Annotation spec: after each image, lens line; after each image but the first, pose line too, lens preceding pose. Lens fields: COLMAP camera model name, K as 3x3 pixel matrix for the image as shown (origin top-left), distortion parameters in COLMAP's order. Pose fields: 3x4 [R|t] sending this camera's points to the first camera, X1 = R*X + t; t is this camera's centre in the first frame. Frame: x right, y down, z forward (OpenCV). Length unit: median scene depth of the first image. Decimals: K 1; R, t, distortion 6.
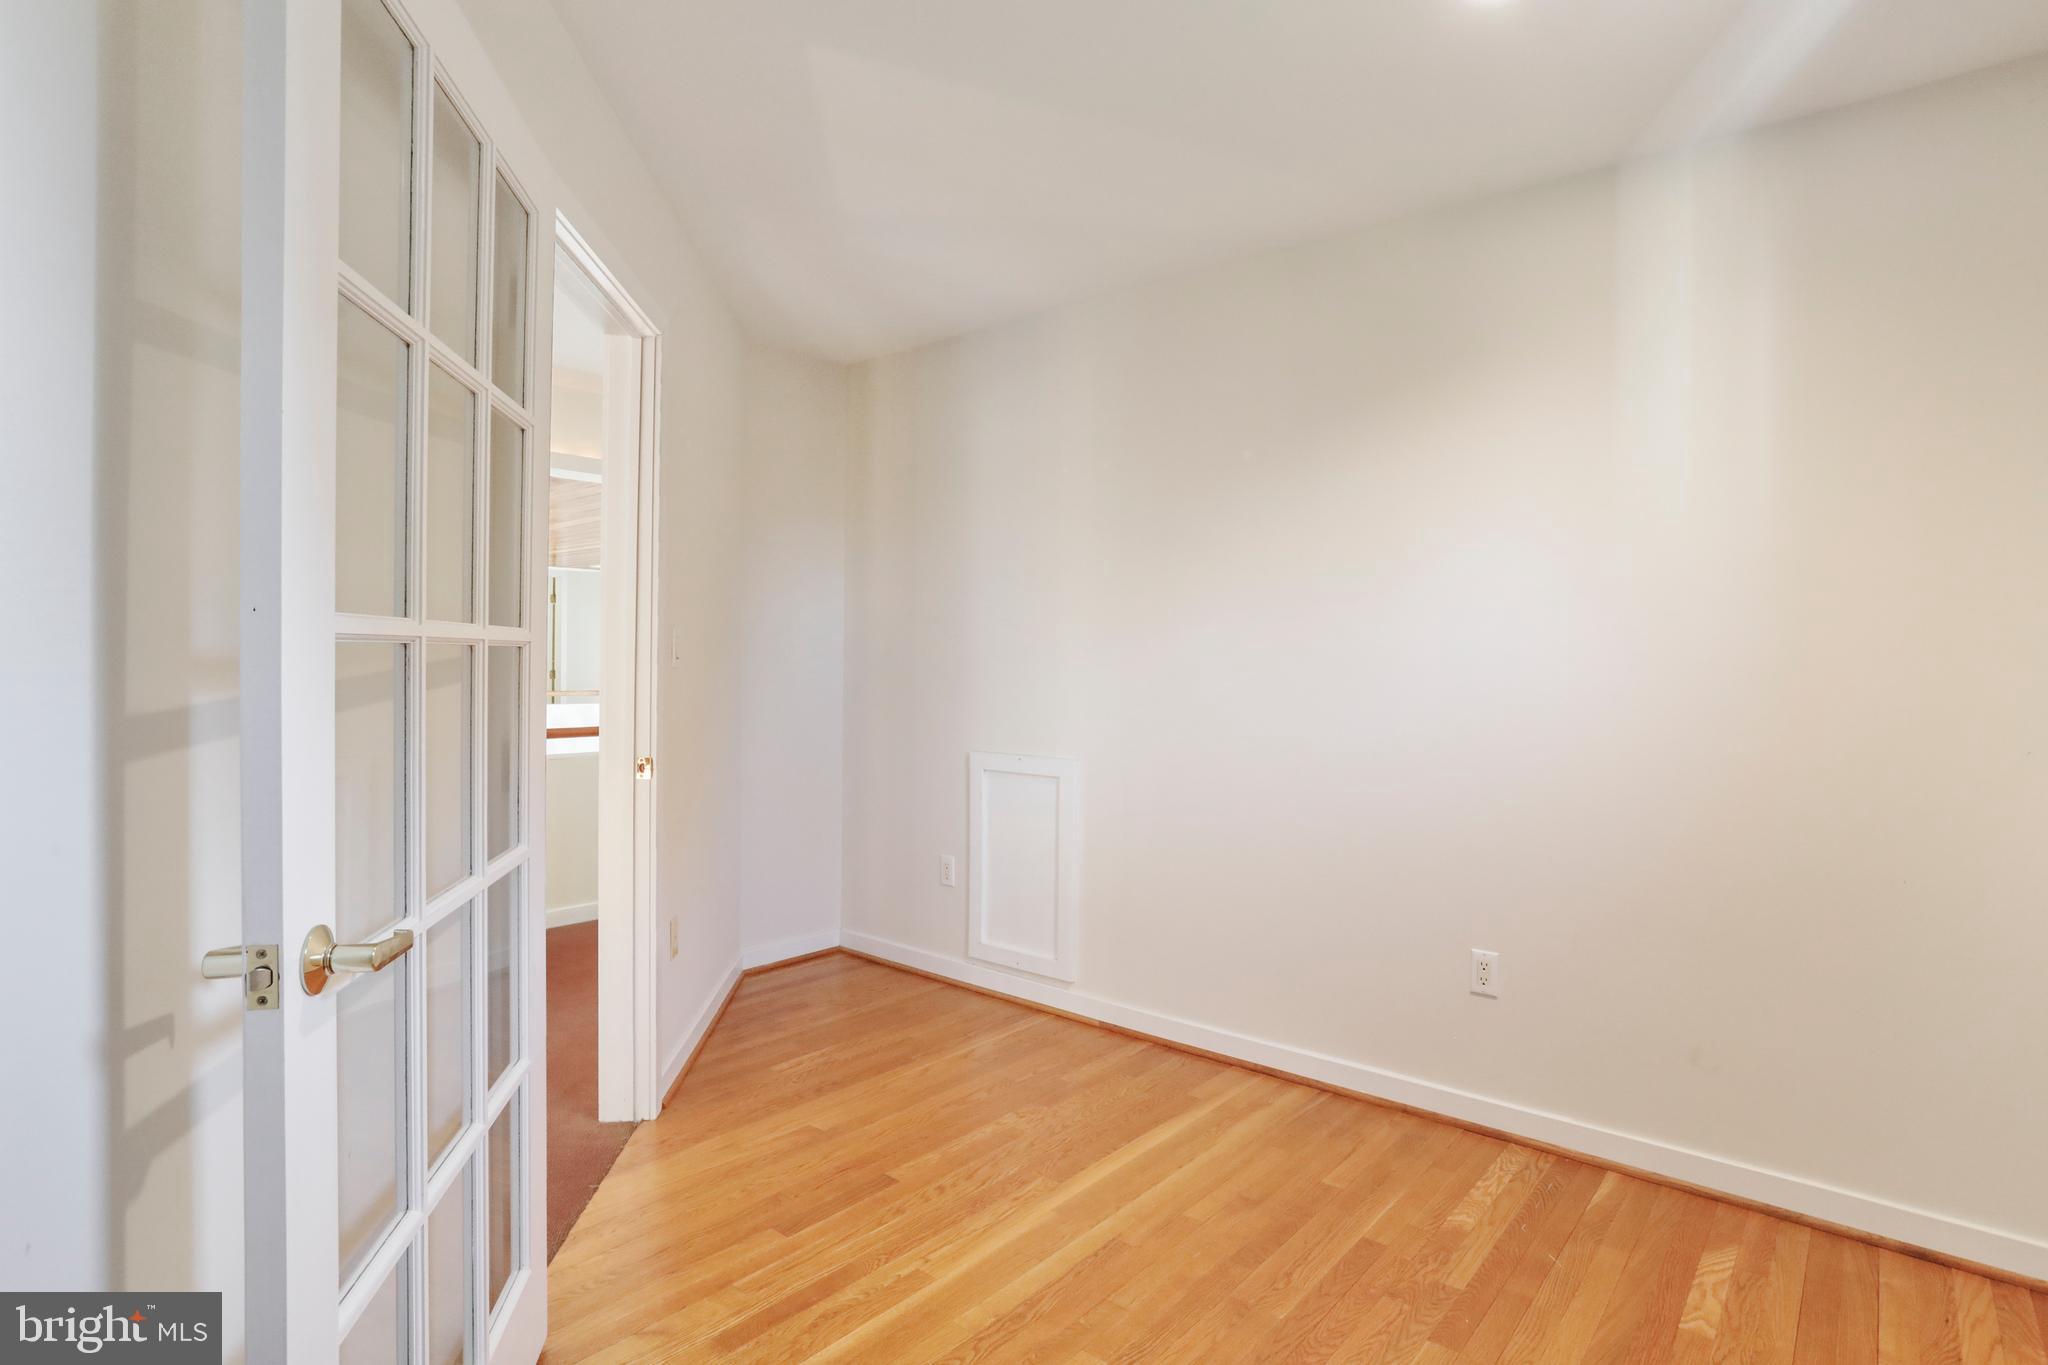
lens RADIAL K [[1048.7, 0, 1028.8], [0, 1048.7, 680.9], [0, 0, 1]] dist [-0.003696, 0.000338]
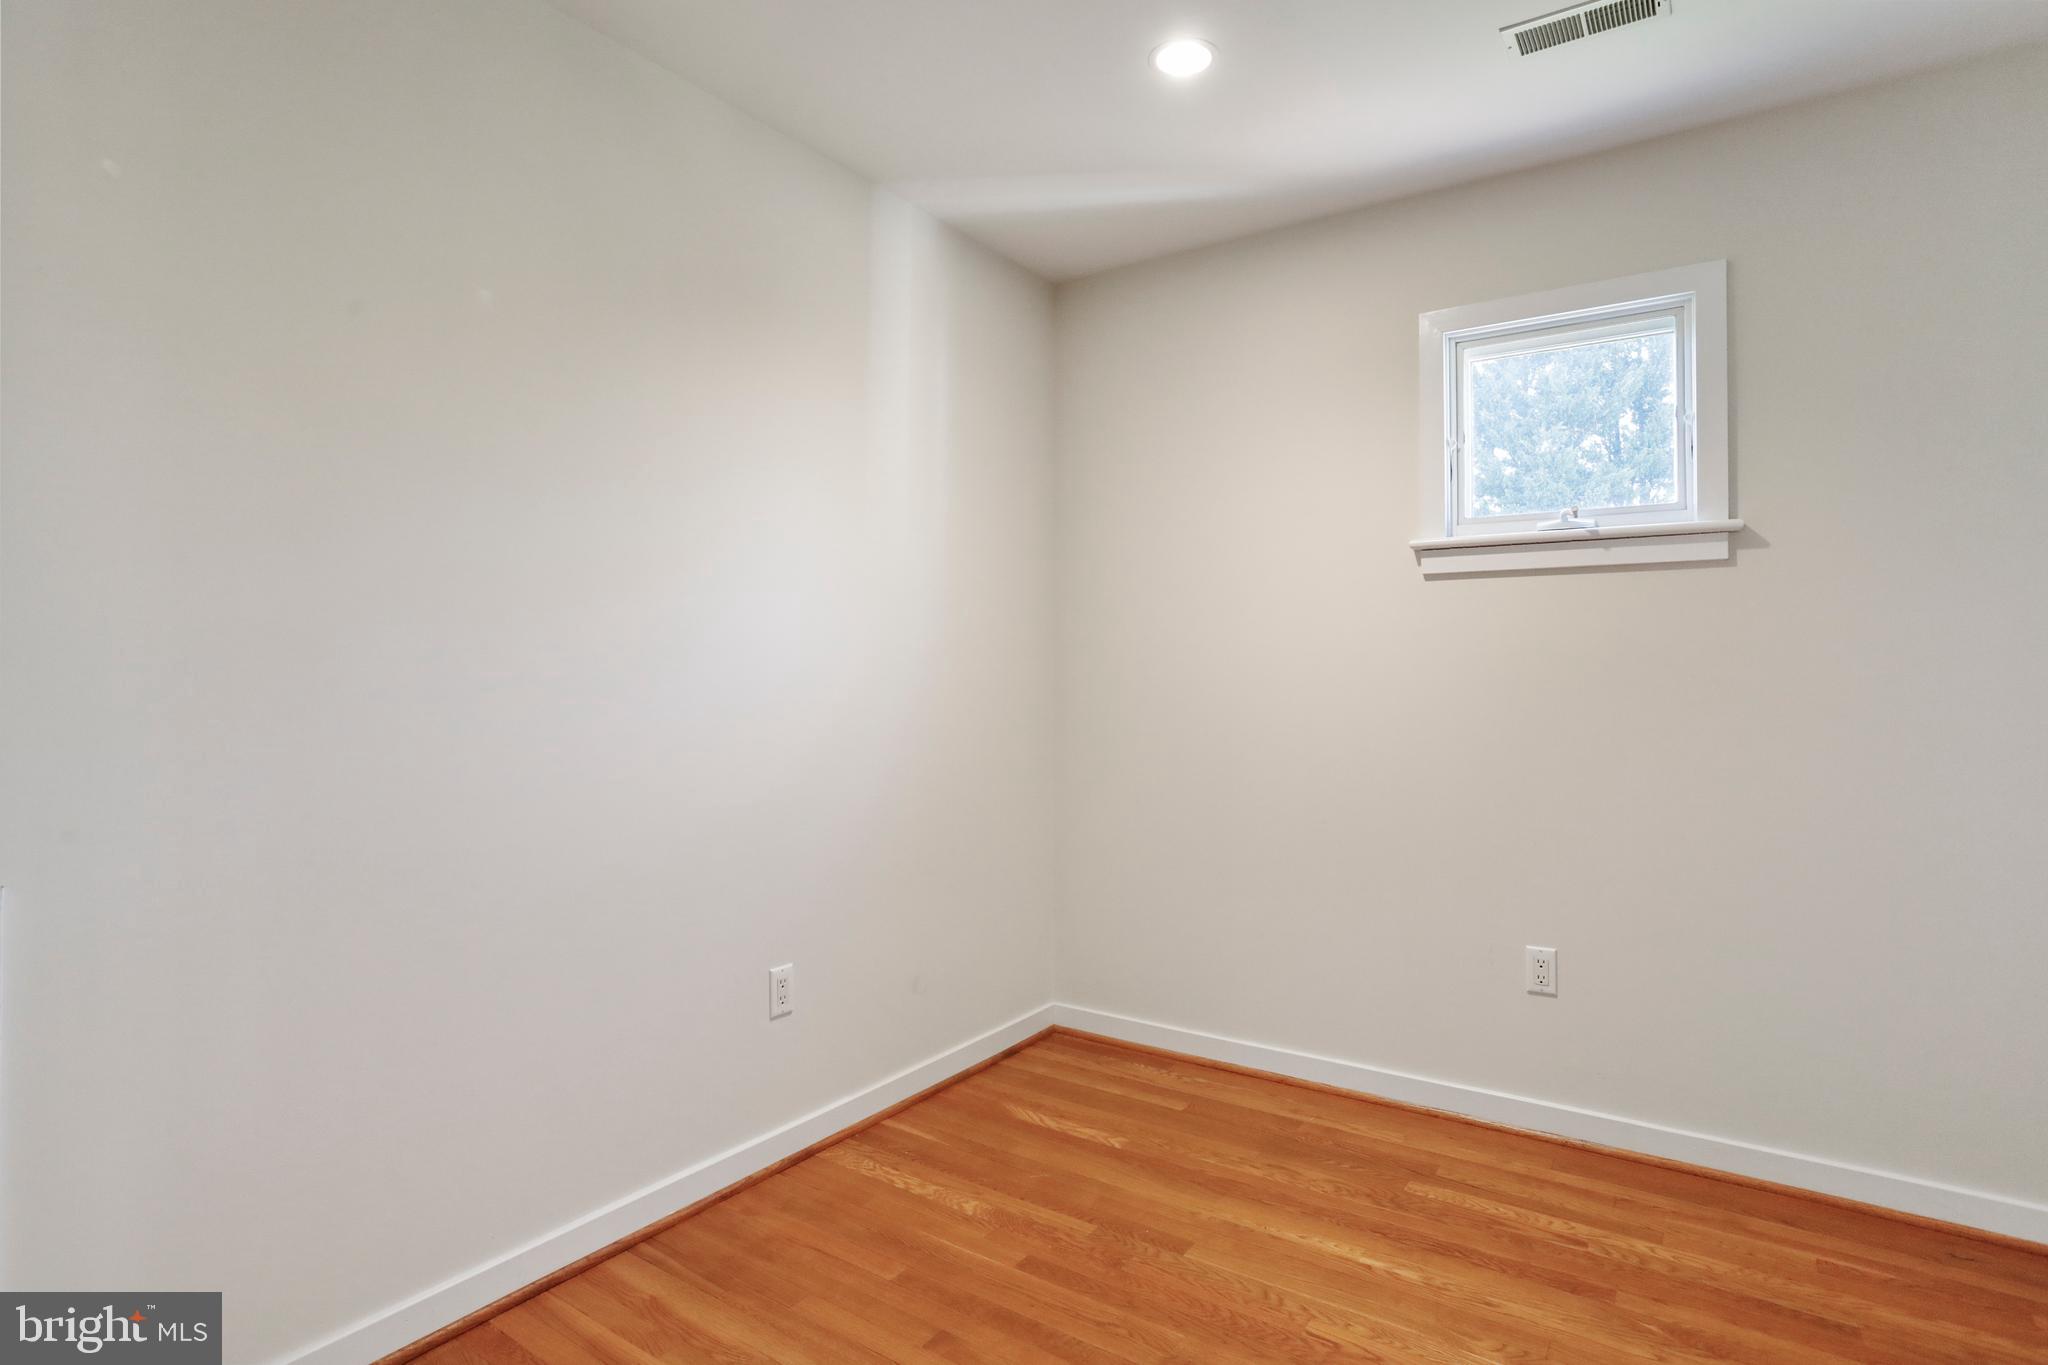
lens RADIAL K [[1048.7, 0, 1028.1], [0, 1048.7, 679.6], [0, 0, 1]] dist [-0.003696, 0.000338]
pose [[-0.097656, -0.020843, 0.995002, -0.559584], [0.005235, 0.999756, 0.021456, -0.013397], [-0.995206, 0.007304, -0.097523, 0.998075]]
